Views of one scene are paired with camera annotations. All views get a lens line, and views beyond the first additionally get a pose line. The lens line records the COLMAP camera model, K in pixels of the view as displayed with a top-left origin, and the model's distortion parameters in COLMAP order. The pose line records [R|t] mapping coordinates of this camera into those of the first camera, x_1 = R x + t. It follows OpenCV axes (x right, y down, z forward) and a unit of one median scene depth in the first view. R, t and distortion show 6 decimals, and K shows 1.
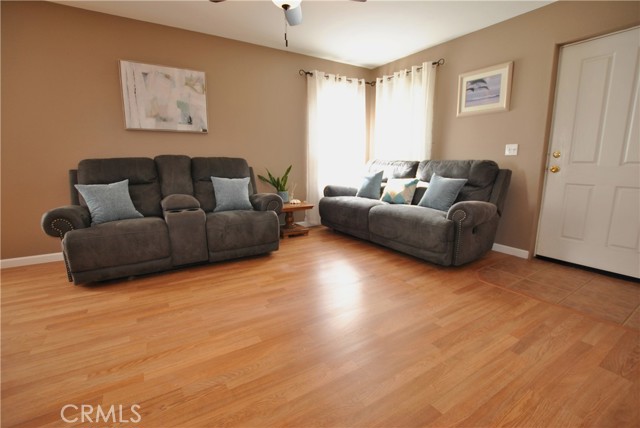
lens RADIAL K [[291.4, 0, 320.4], [0, 291.4, 206.5], [0, 0, 1]] dist [-0.028482, 0.001883]
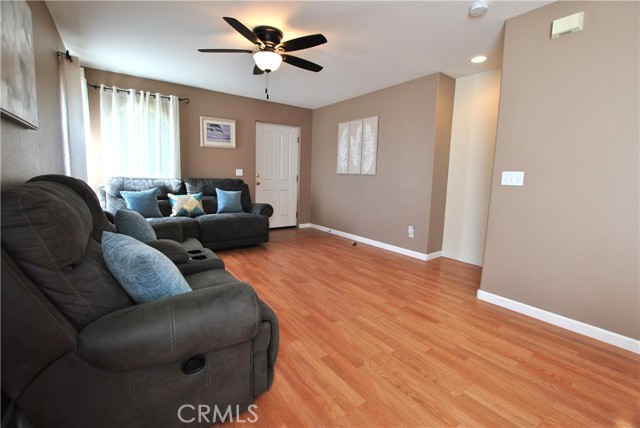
lens RADIAL K [[286.0, 0, 322.4], [0, 286.0, 203.4], [0, 0, 1]] dist [-0.003648, -0.000206]
pose [[-0.055905, -0.102606, 0.993150, -1.076363], [0.135945, 0.984660, 0.109381, -0.138632], [-0.989138, 0.141128, -0.041099, 0.626494]]
